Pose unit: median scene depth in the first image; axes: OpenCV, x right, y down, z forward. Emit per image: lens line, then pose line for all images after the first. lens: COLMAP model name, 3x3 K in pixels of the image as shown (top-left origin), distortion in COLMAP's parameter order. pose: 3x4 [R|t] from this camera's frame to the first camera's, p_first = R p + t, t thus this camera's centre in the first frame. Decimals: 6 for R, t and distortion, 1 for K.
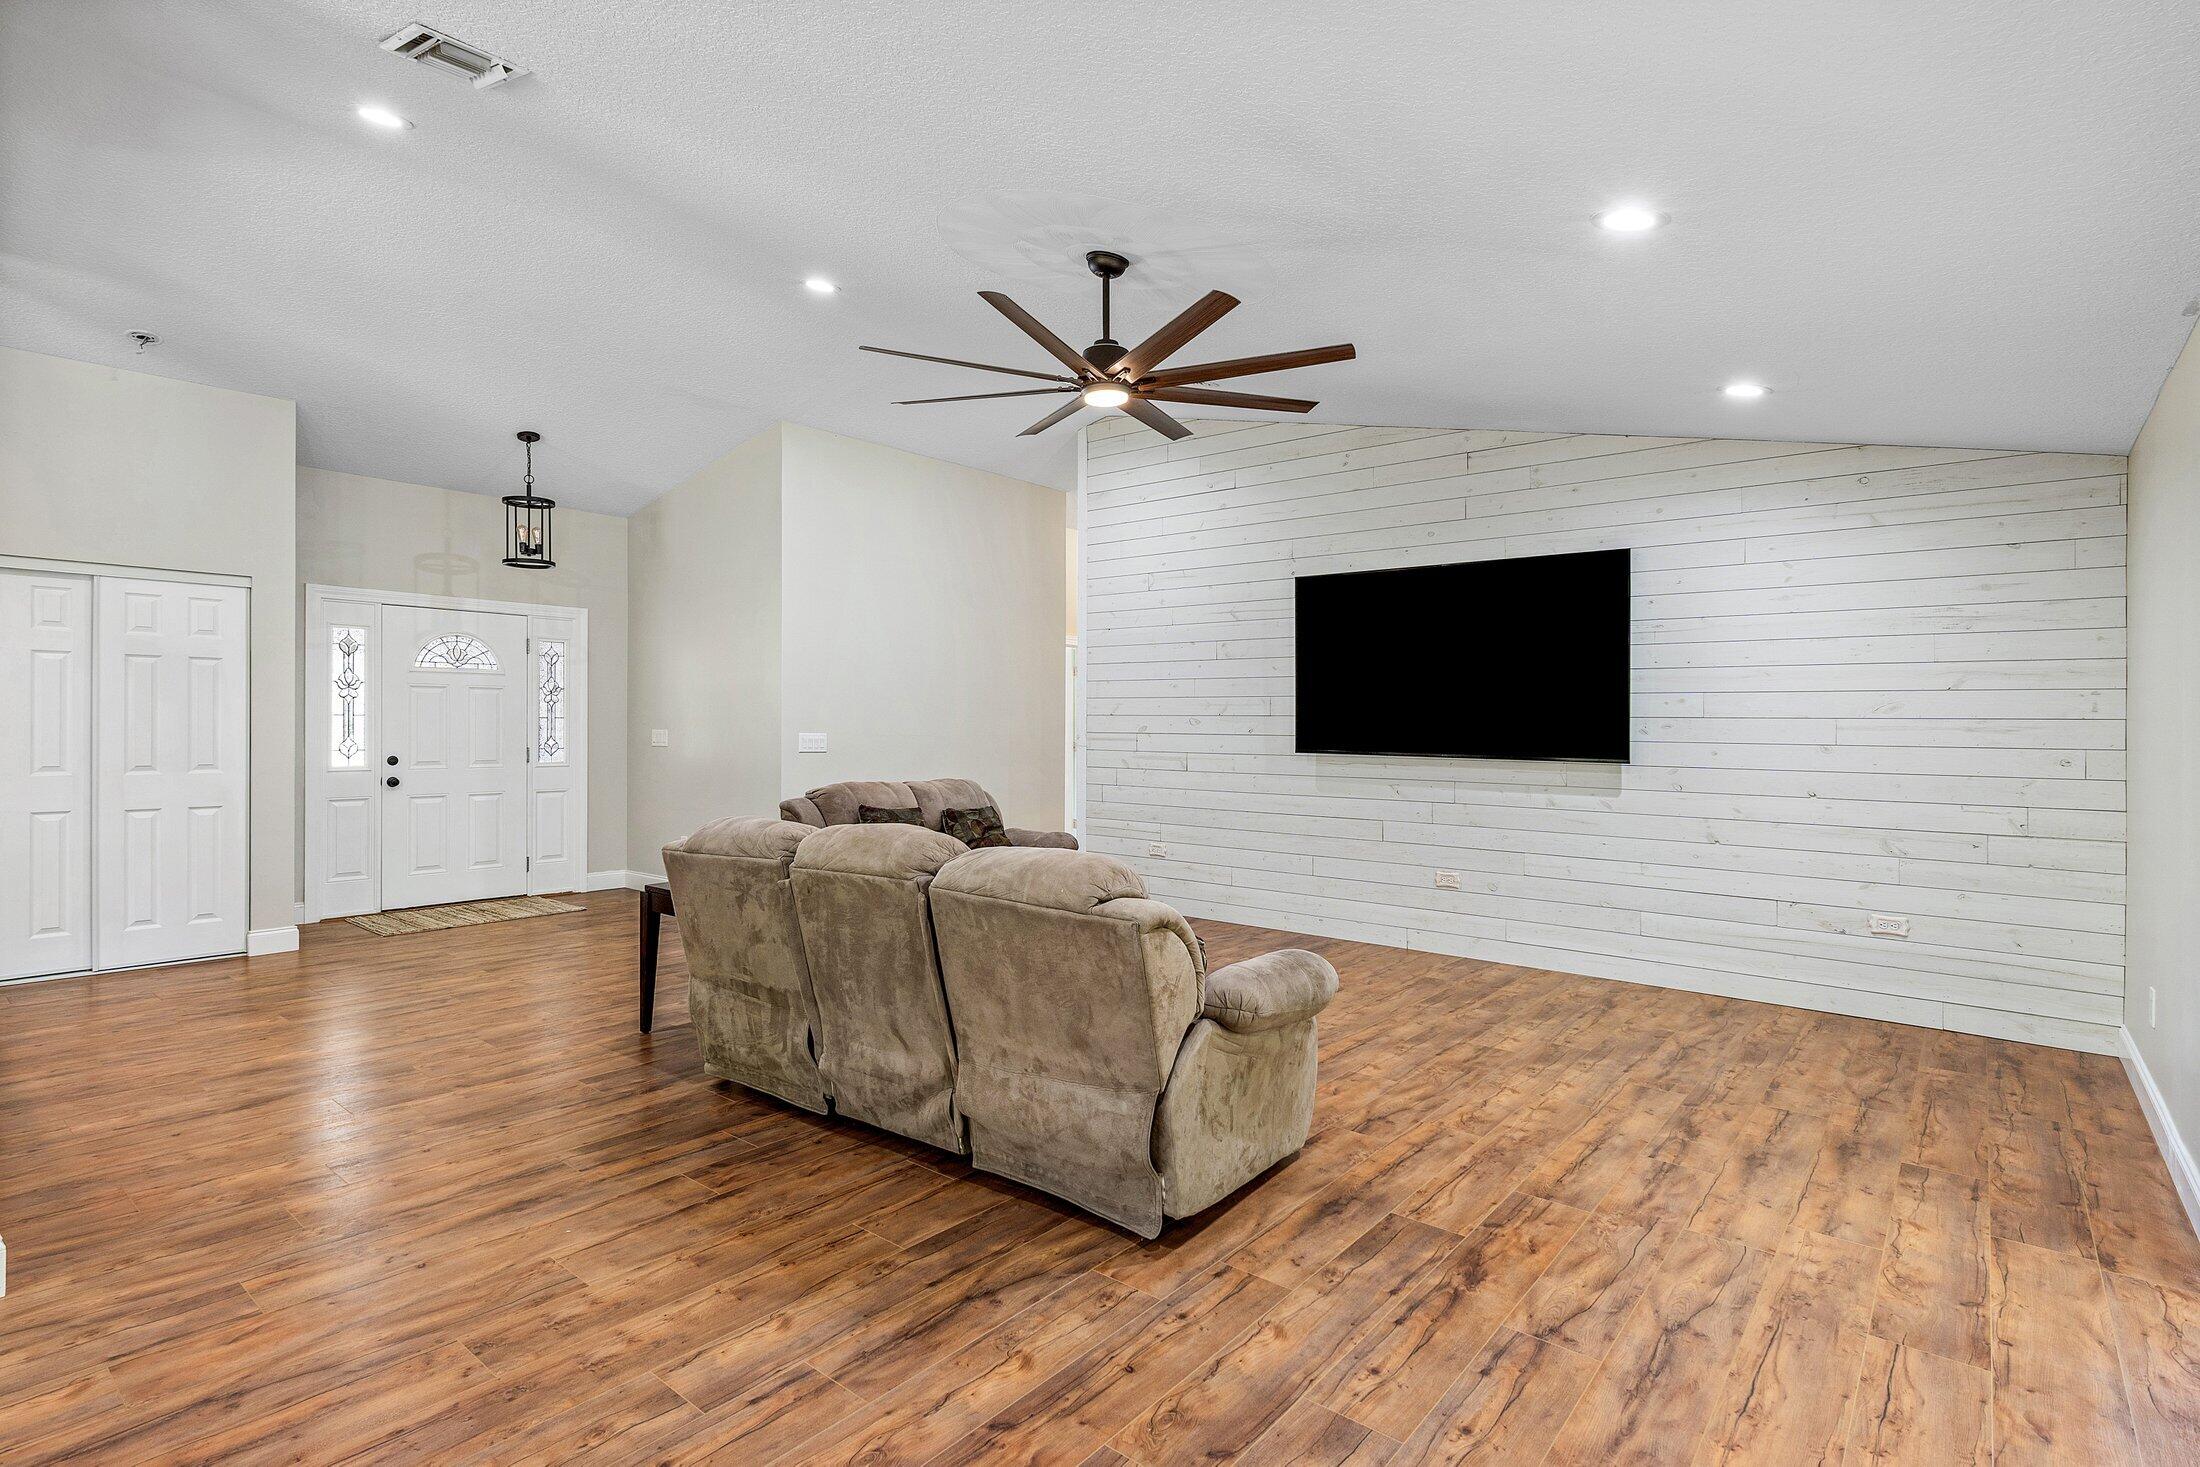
lens RADIAL K [[1083.3, 0, 1077.1], [0, 1083.3, 737.6], [0, 0, 1]] dist [0.001037, 0.000422]
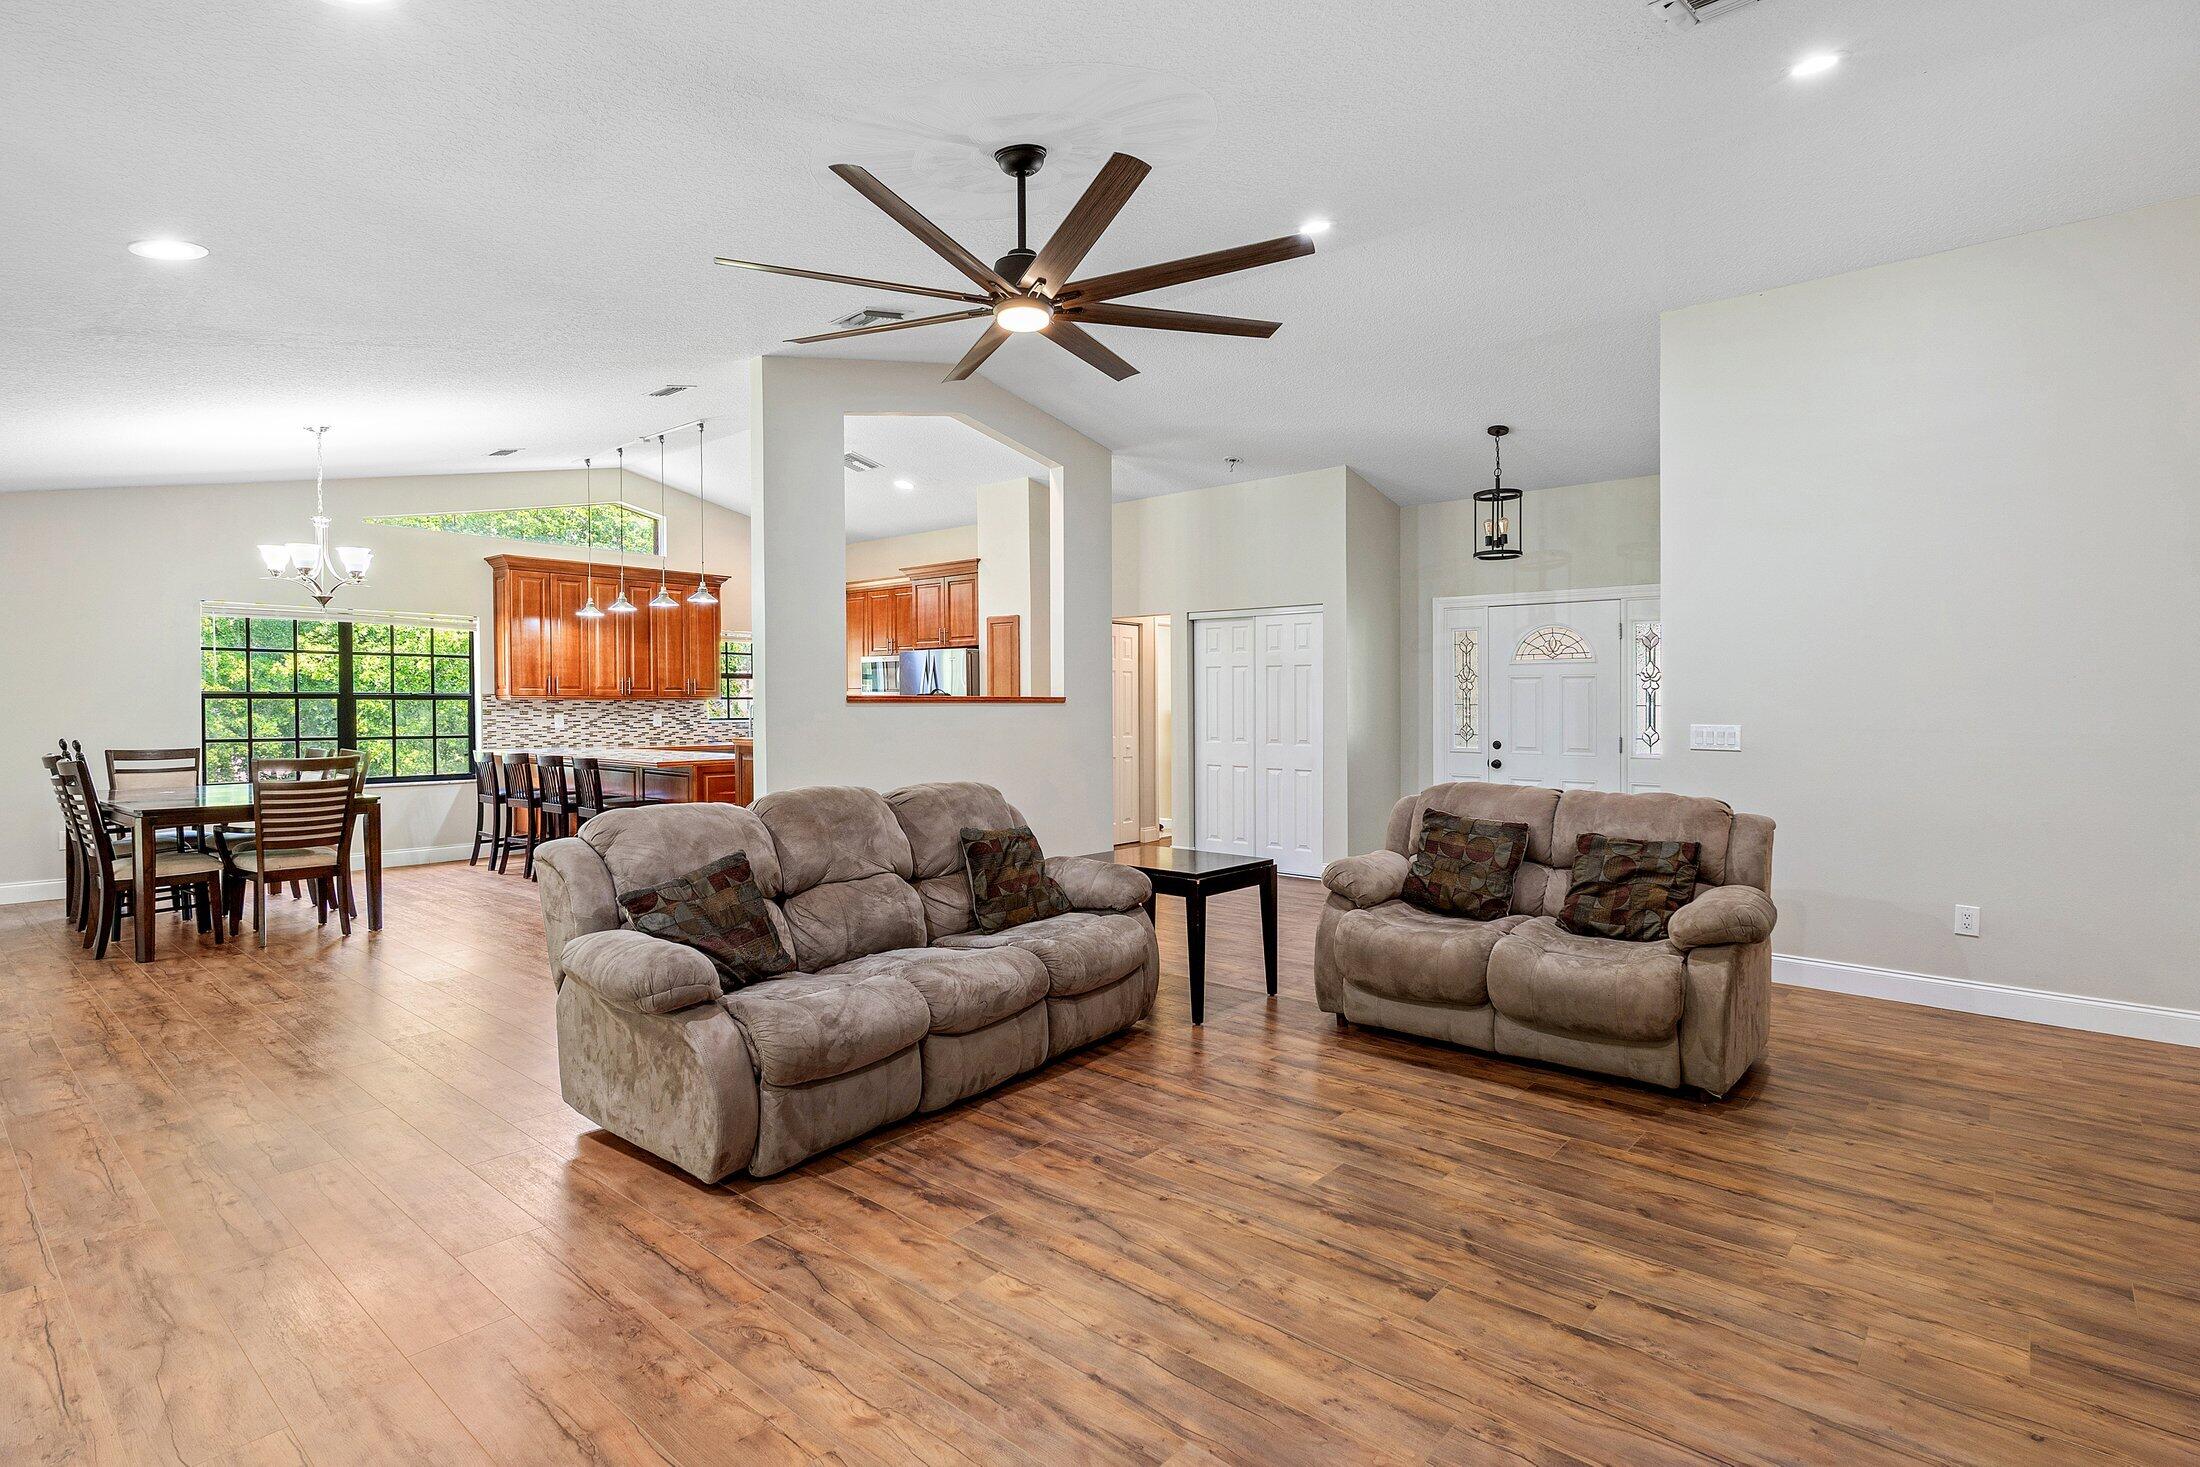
lens RADIAL K [[1083.3, 0, 1107.5], [0, 1083.3, 734.7], [0, 0, 1]] dist [0.001037, 0.000422]
pose [[-0.013837, 0.019078, -0.999722, 0.645090], [-0.015726, 0.999690, 0.019295, -0.005880], [0.999781, 0.015989, -0.013533, 0.795513]]
